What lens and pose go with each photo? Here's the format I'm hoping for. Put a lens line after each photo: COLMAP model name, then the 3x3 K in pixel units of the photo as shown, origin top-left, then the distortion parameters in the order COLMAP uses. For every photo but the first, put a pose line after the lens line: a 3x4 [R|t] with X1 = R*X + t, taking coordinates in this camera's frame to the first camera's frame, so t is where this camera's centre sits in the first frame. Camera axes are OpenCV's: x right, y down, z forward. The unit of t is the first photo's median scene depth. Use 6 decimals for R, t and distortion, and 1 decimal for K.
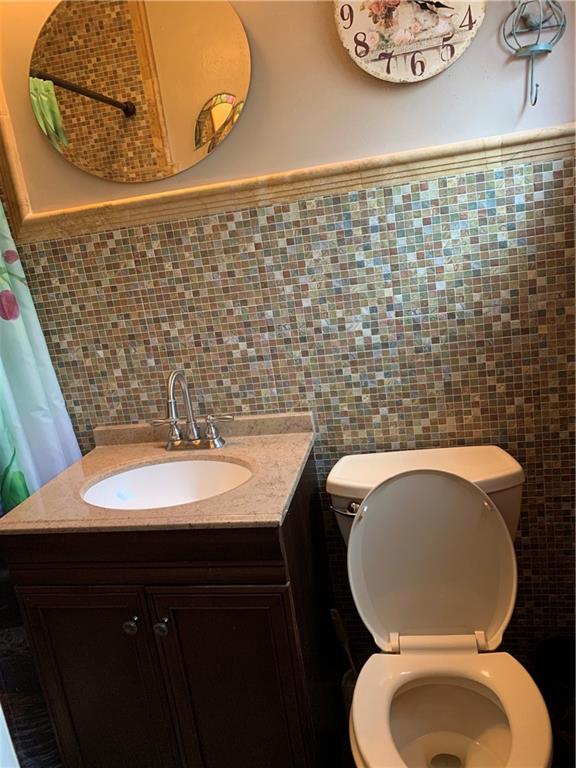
lens RADIAL K [[585.5, 0, 283.1], [0, 585.5, 385.8], [0, 0, 1]] dist [0.033141, -0.039322]
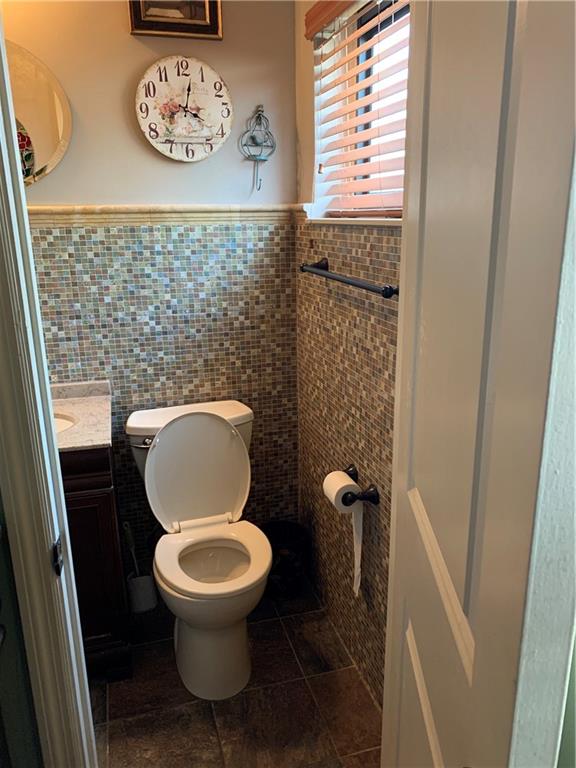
lens RADIAL K [[585.5, 0, 290.1], [0, 585.5, 382.8], [0, 0, 1]] dist [0.033141, -0.039322]
pose [[0.881718, 0.000323, 0.471778, -0.248027], [0.002187, 0.999986, -0.004772, 0.064568], [-0.471773, 0.005239, 0.881705, -0.445822]]
